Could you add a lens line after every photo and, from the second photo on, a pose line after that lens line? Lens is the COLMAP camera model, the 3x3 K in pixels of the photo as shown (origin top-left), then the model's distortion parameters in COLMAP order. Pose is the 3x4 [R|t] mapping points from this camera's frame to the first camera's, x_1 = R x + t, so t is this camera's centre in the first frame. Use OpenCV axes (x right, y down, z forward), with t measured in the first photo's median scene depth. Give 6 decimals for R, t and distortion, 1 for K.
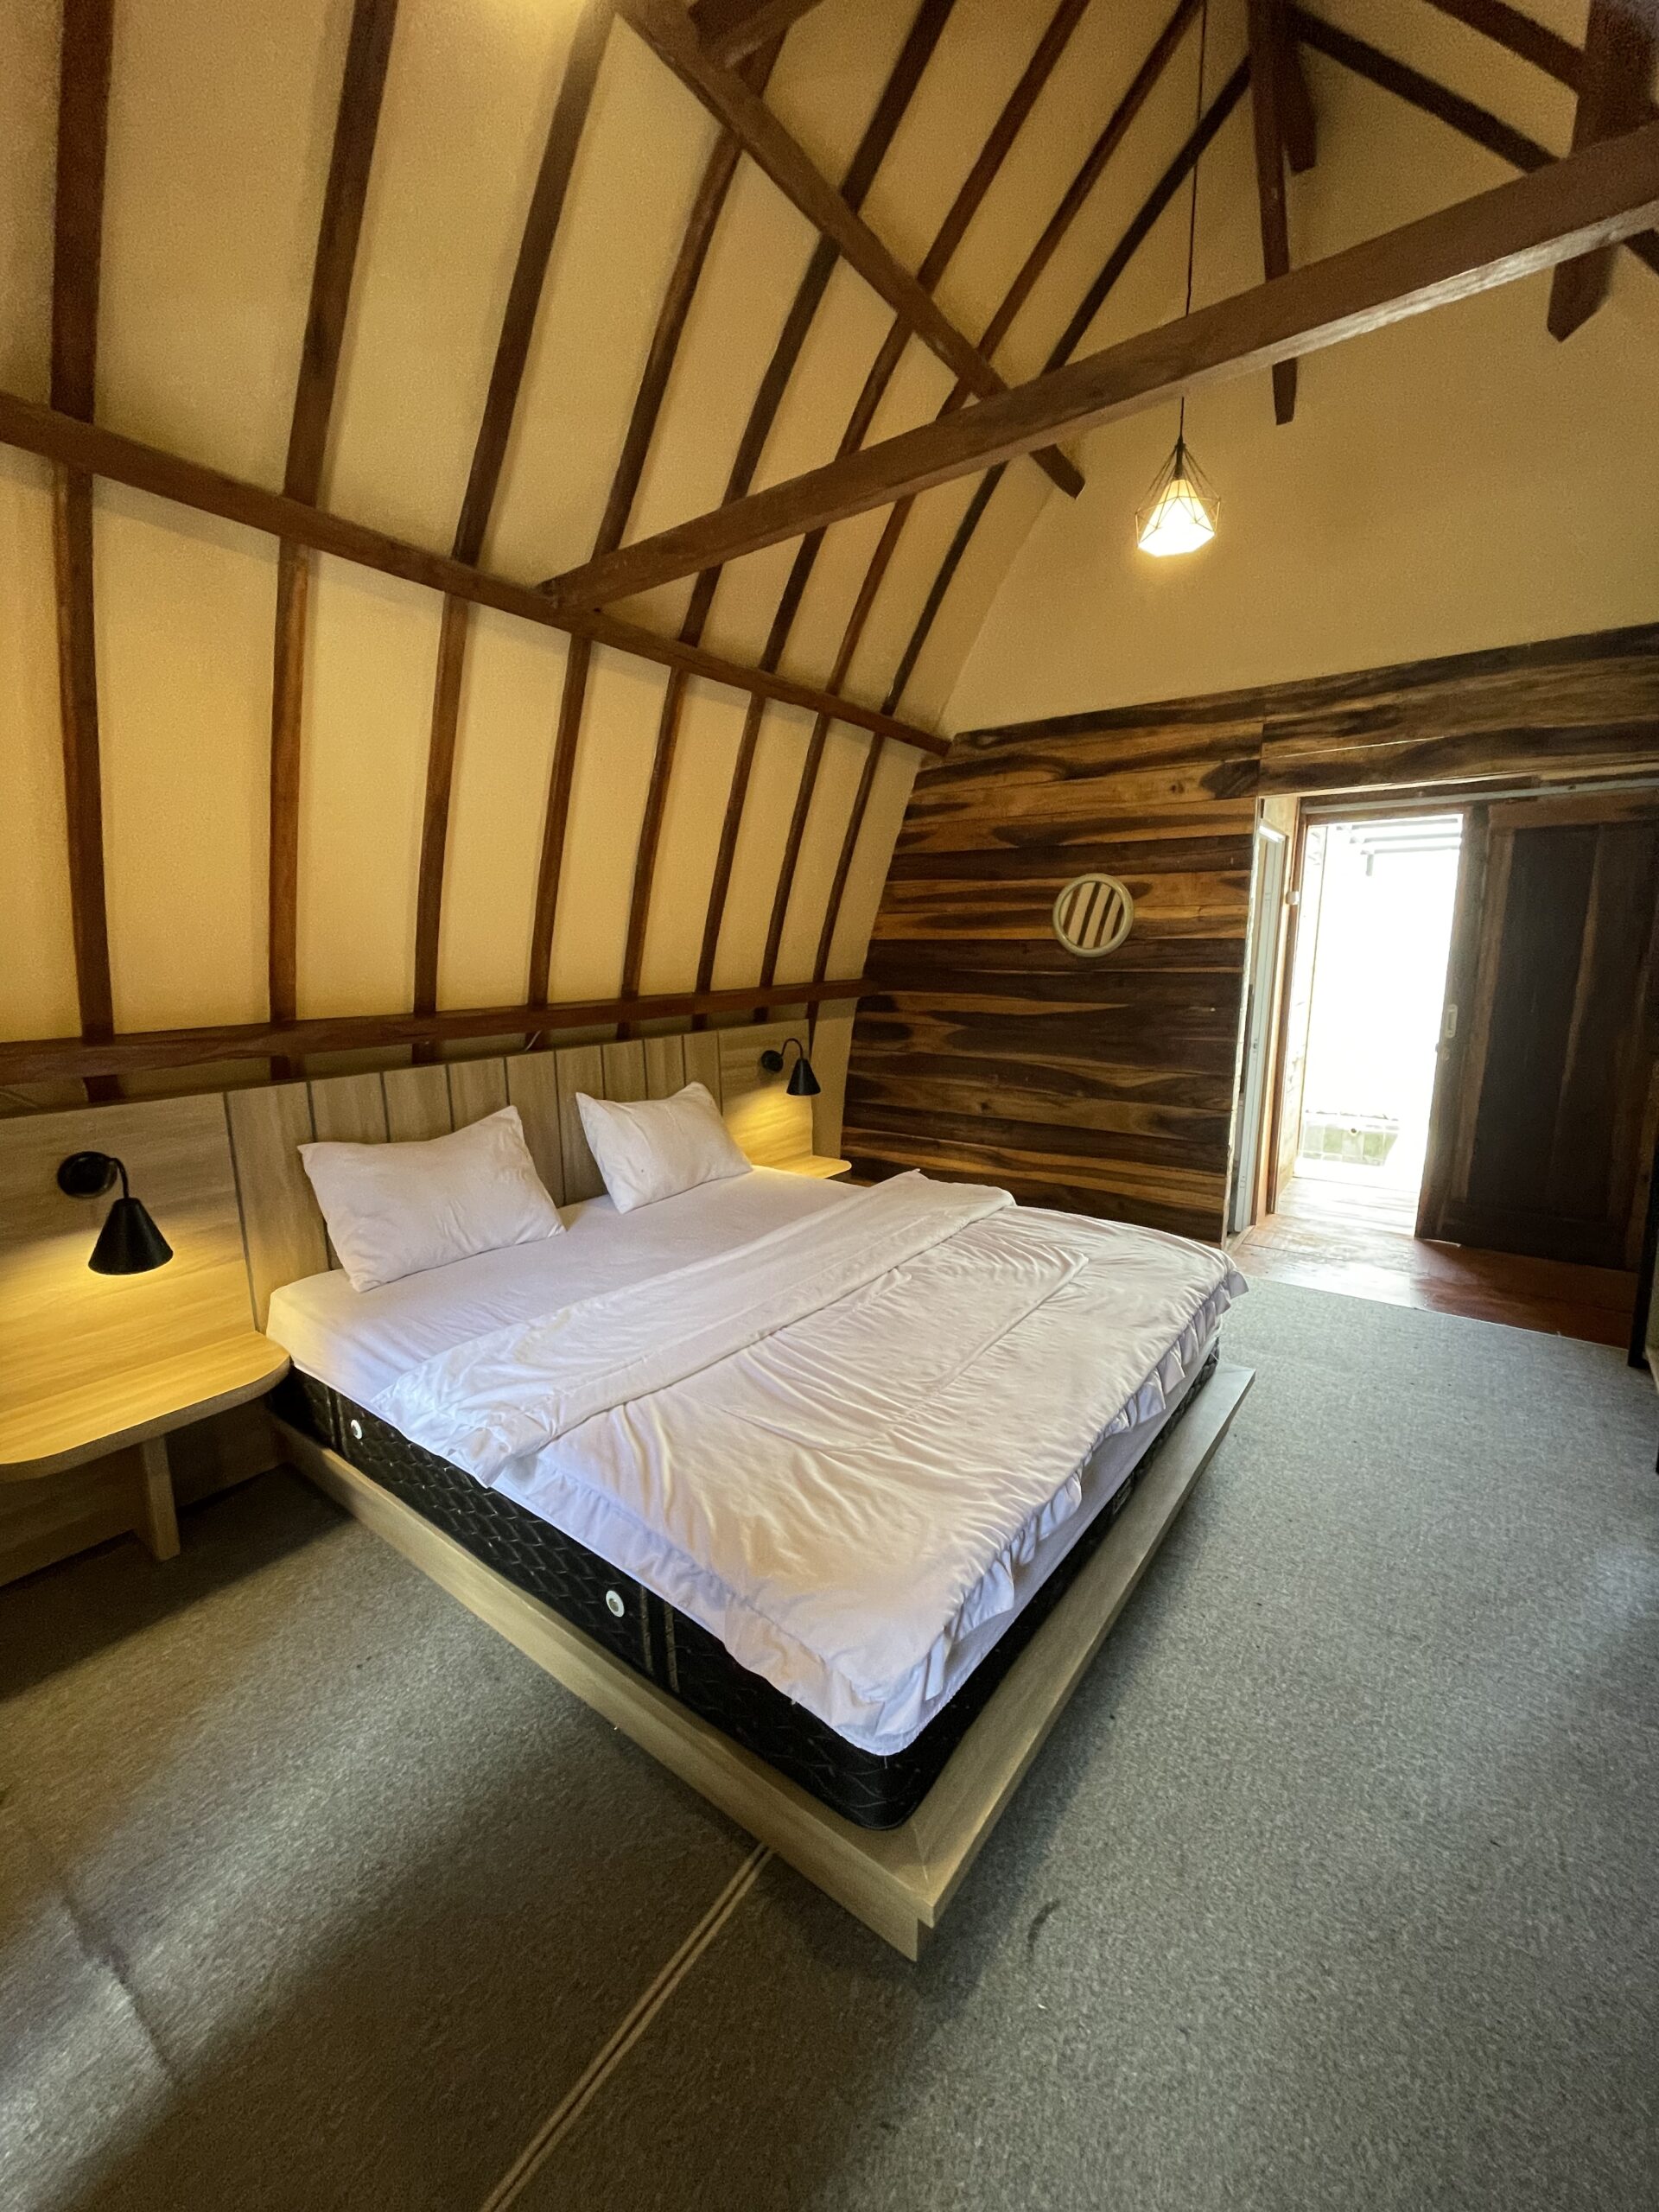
lens RADIAL K [[887.5, 0, 832.3], [0, 887.5, 1098.9], [0, 0, 1]] dist [-0.005571, 0.000257]
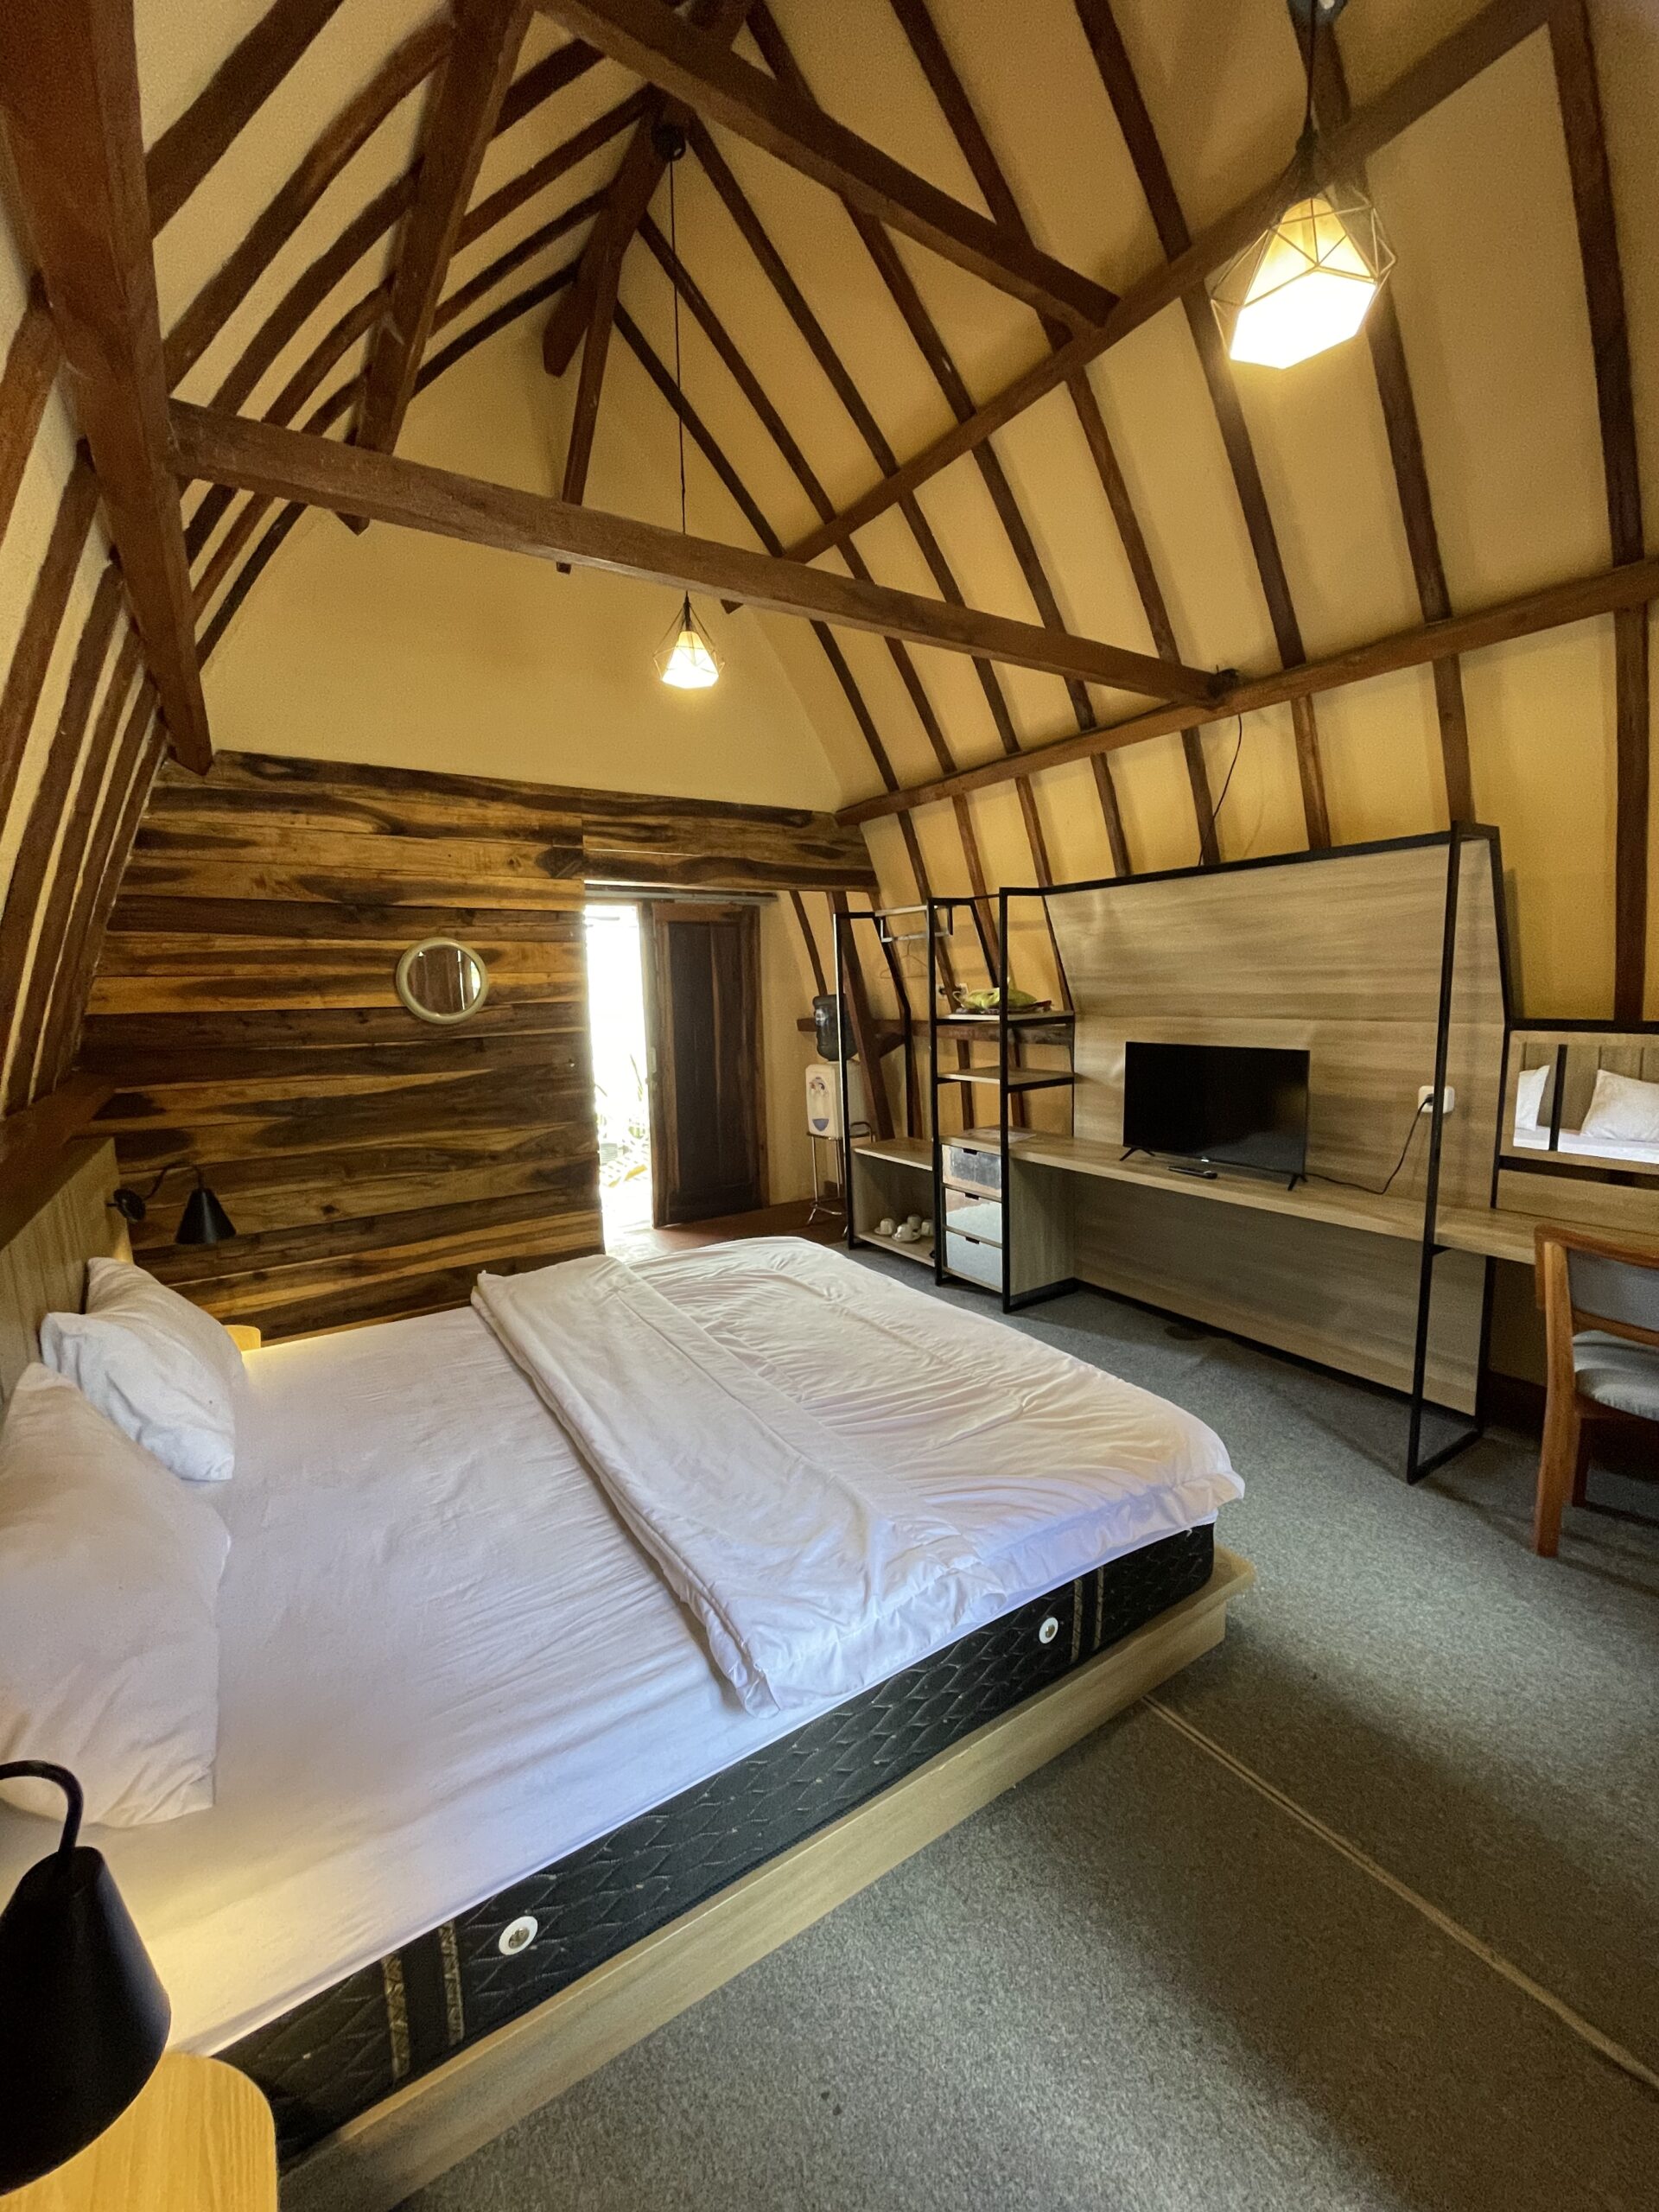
lens RADIAL K [[887.5, 0, 832.3], [0, 887.5, 1098.9], [0, 0, 1]] dist [-0.005571, 0.000257]
pose [[0.341337, -0.119545, 0.932308, -0.490761], [0.187009, 0.980687, 0.057280, -0.060745], [-0.921150, 0.154798, 0.357101, 0.305004]]
